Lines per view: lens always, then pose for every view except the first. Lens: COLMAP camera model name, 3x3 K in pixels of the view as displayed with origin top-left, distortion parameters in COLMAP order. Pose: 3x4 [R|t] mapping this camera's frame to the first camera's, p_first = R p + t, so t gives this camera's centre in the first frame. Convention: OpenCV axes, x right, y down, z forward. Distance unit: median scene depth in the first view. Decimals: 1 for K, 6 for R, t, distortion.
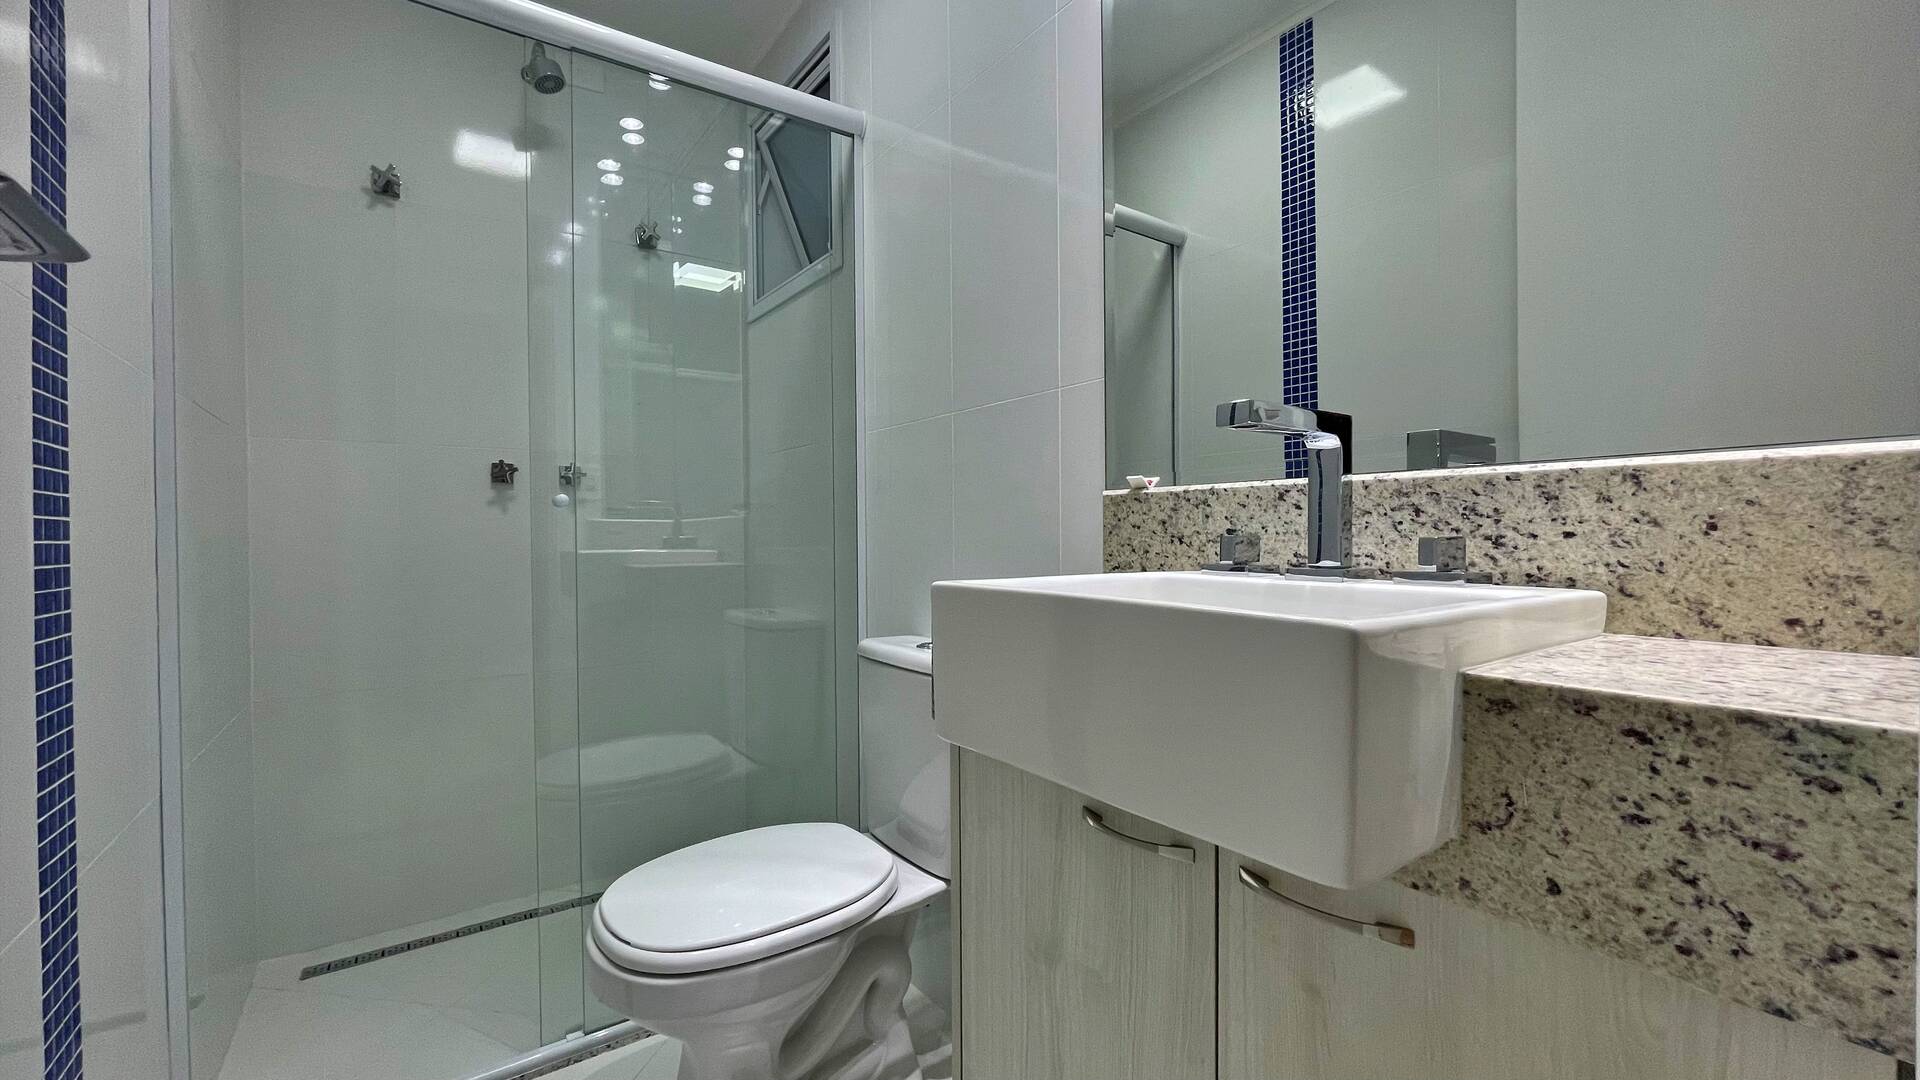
lens RADIAL K [[774.4, 0, 952.2], [0, 774.4, 536.6], [0, 0, 1]] dist [-0.000972, -0.000001]
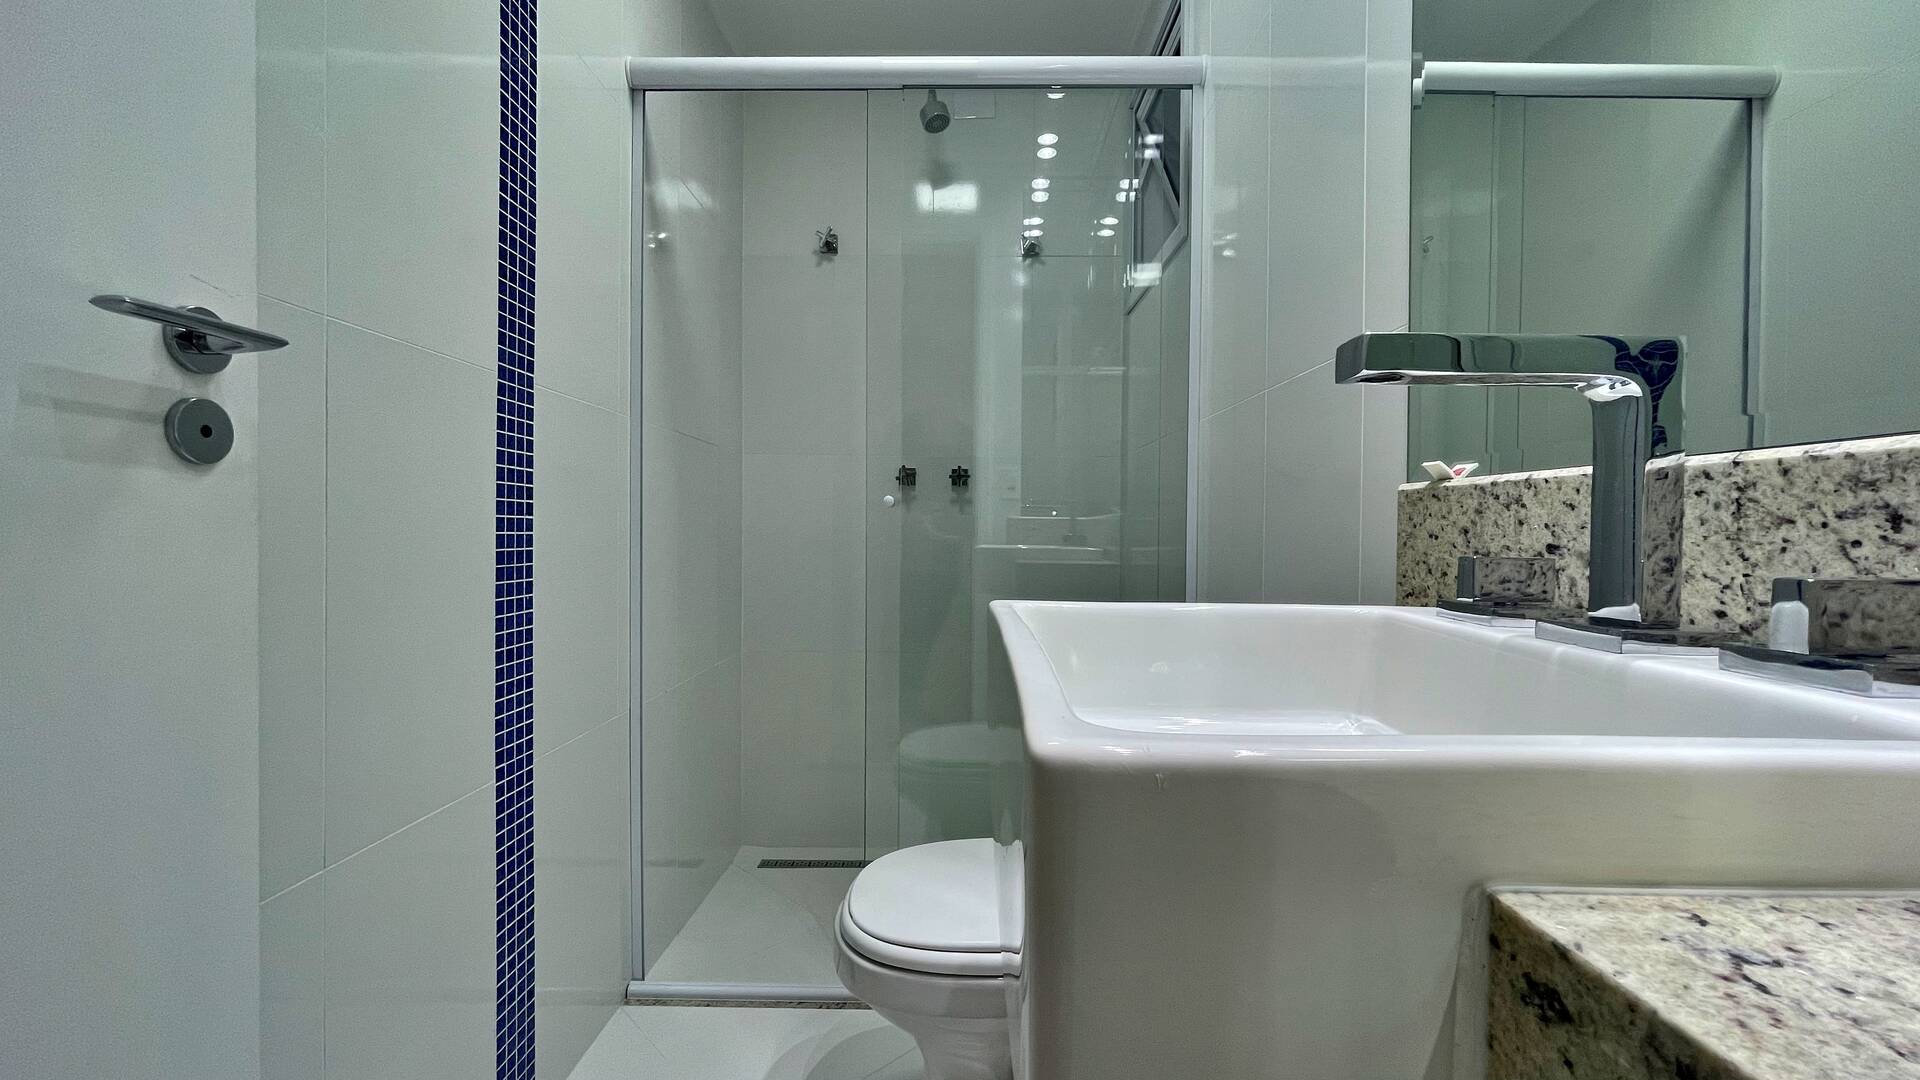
lens RADIAL K [[774.4, 0, 959.1], [0, 774.4, 541.5], [0, 0, 1]] dist [-0.000972, -0.000001]
pose [[0.817872, 0.024325, -0.574886, 0.291717], [-0.017821, 0.999698, 0.016946, -0.012544], [0.575125, -0.003615, 0.818058, 0.204743]]
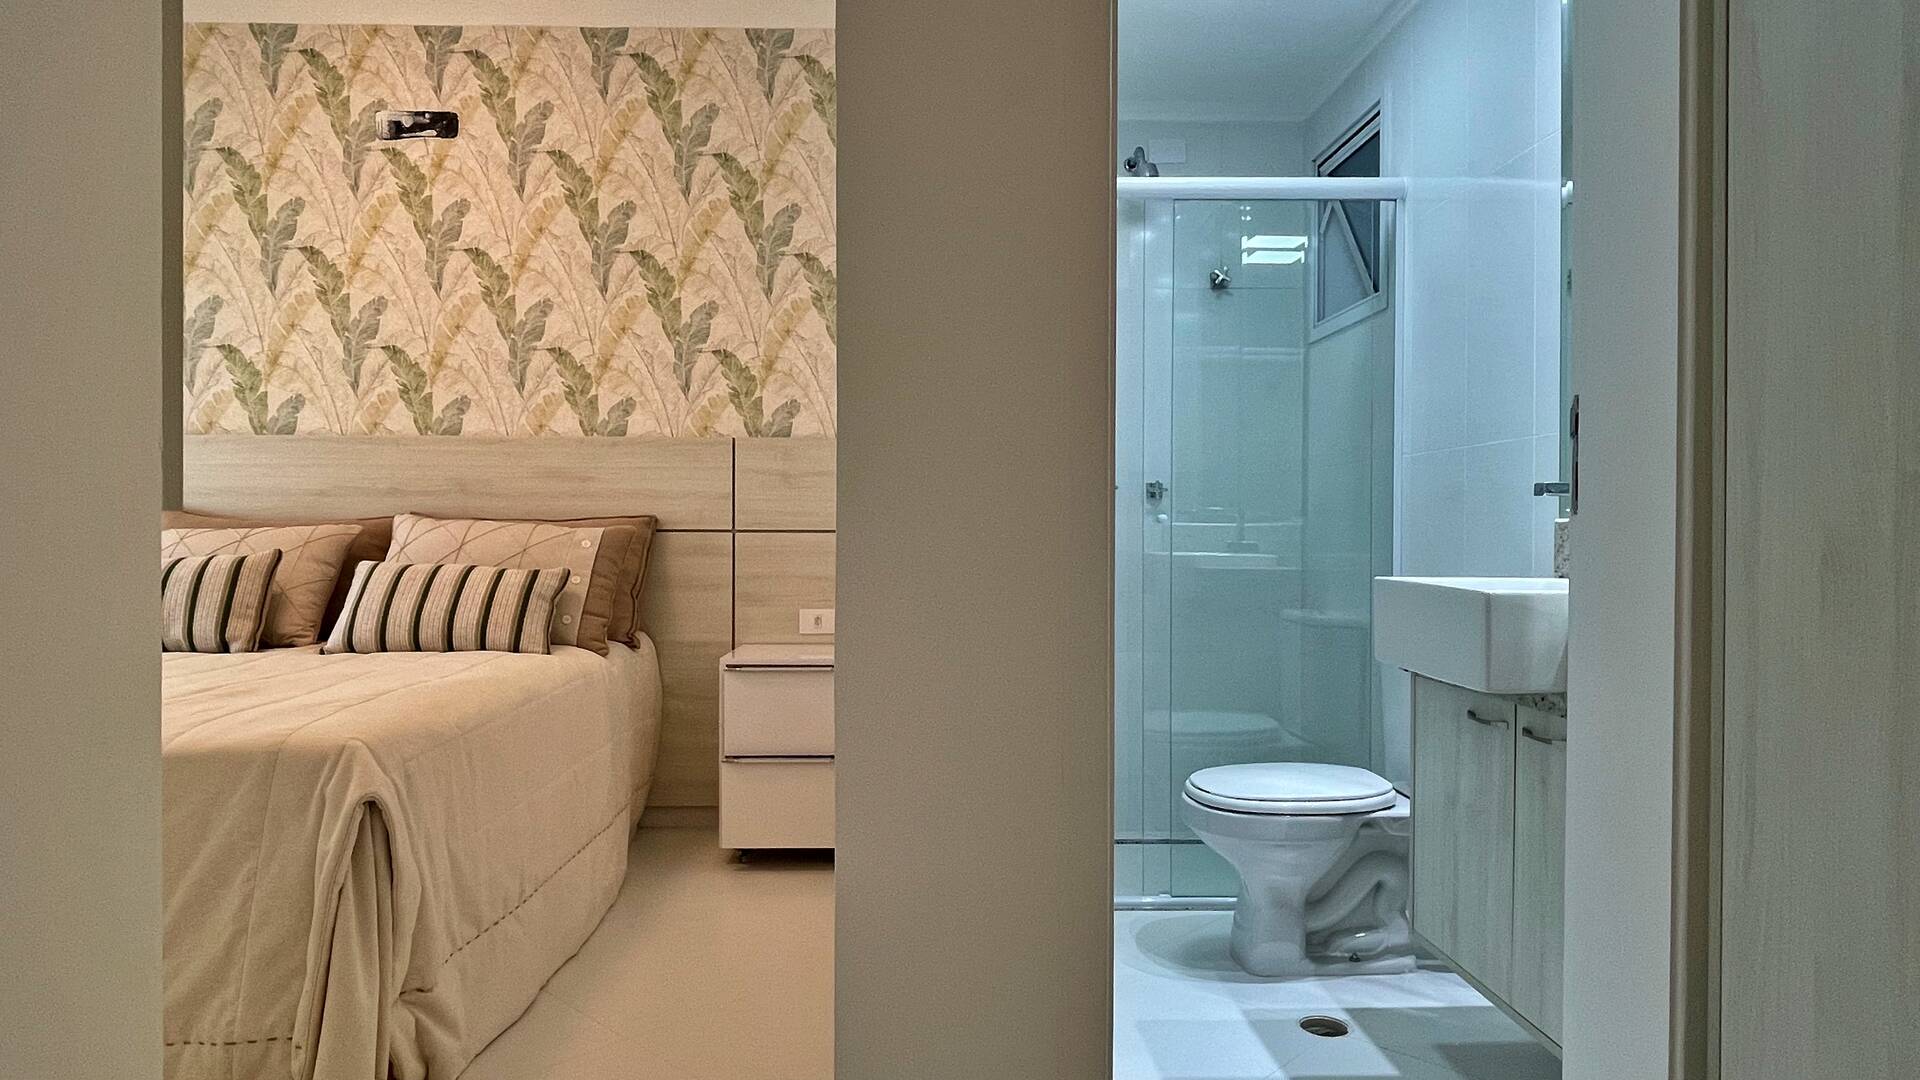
lens RADIAL K [[1118.7, 0, 949.9], [0, 1118.7, 539.2], [0, 0, 1]] dist [-0.008341, -0.010747]
pose [[0.828143, 0.017250, -0.560252, 0.433196], [-0.014411, 0.999851, 0.009484, -0.028818], [0.560332, 0.000219, 0.828268, -1.234401]]
